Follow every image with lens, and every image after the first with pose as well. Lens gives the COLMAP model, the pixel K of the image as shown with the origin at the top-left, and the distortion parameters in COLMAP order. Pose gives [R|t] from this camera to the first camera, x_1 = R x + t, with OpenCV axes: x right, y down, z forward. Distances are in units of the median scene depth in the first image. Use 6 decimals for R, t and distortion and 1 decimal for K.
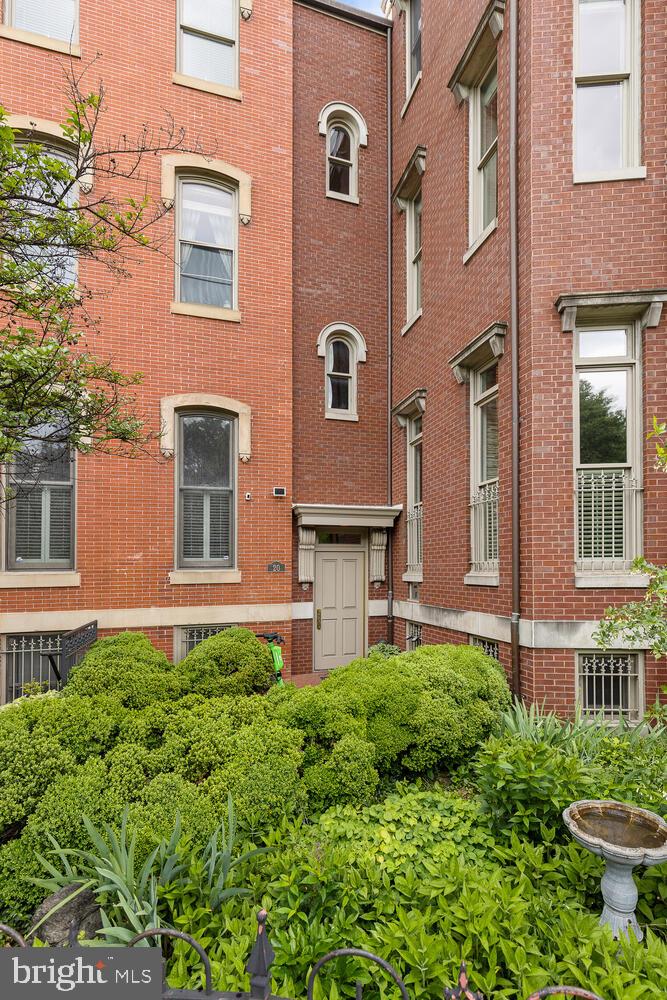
lens RADIAL K [[448.4, 0, 391.2], [0, 448.4, 516.2], [0, 0, 1]] dist [0.001900, -0.000739]
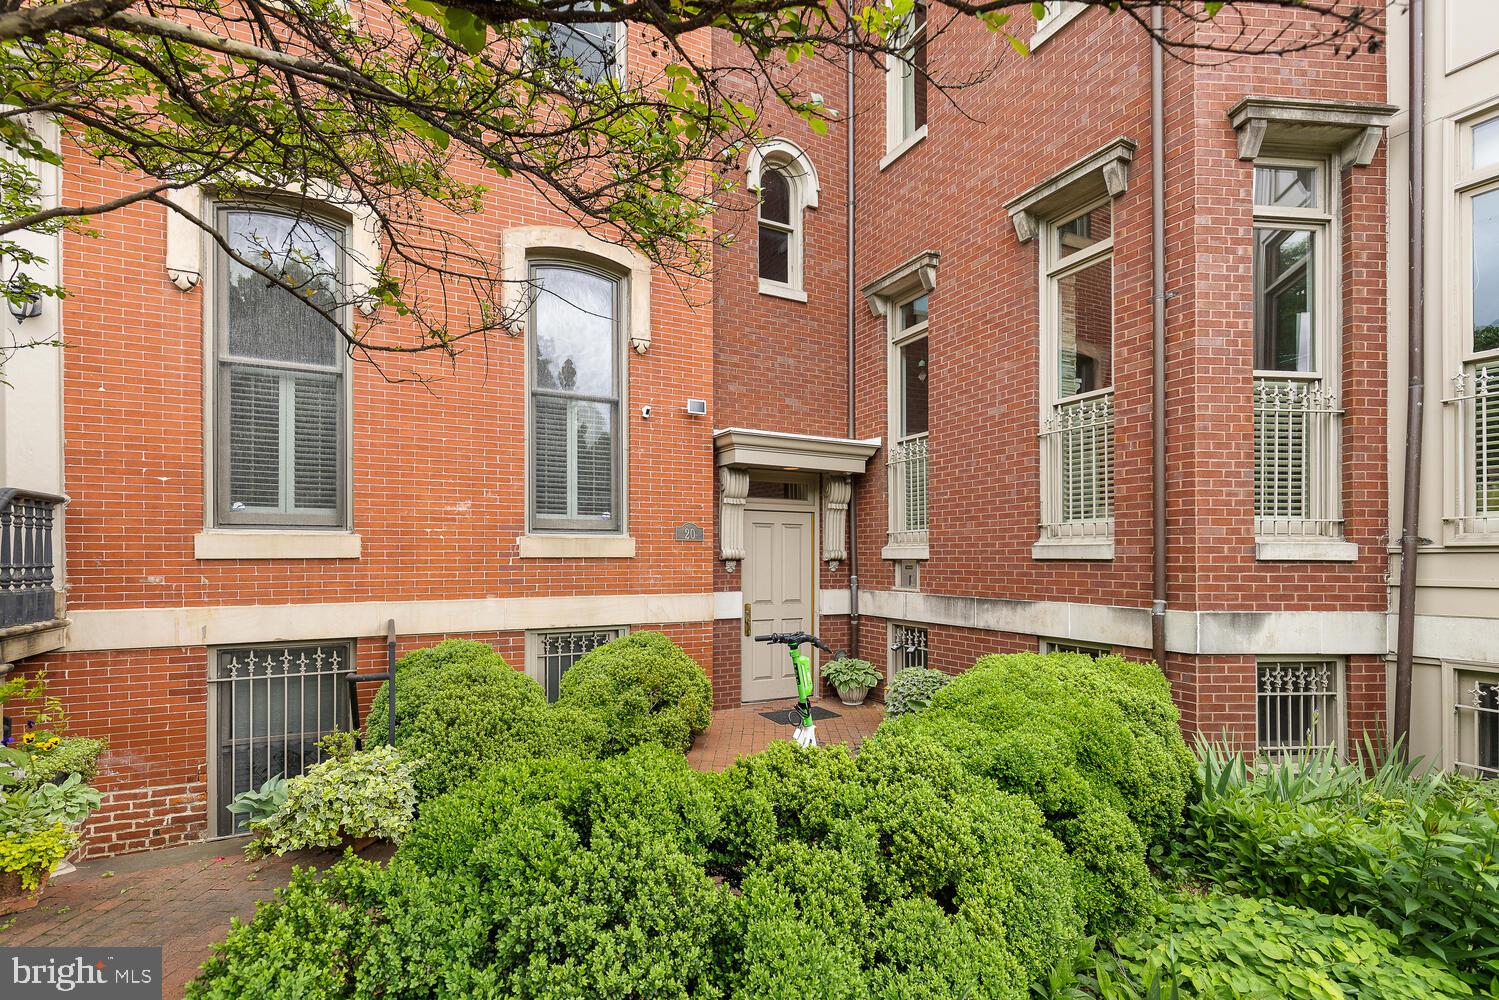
lens RADIAL K [[643.2, 0, 749.5], [0, 643.2, 500.0], [0, 0, 1]] dist [0.001608, -0.000182]
pose [[0.987958, 0.023787, 0.152884, -0.351552], [-0.026660, 0.999504, 0.016771, 0.060629], [-0.152409, -0.020645, 0.988102, 0.159149]]
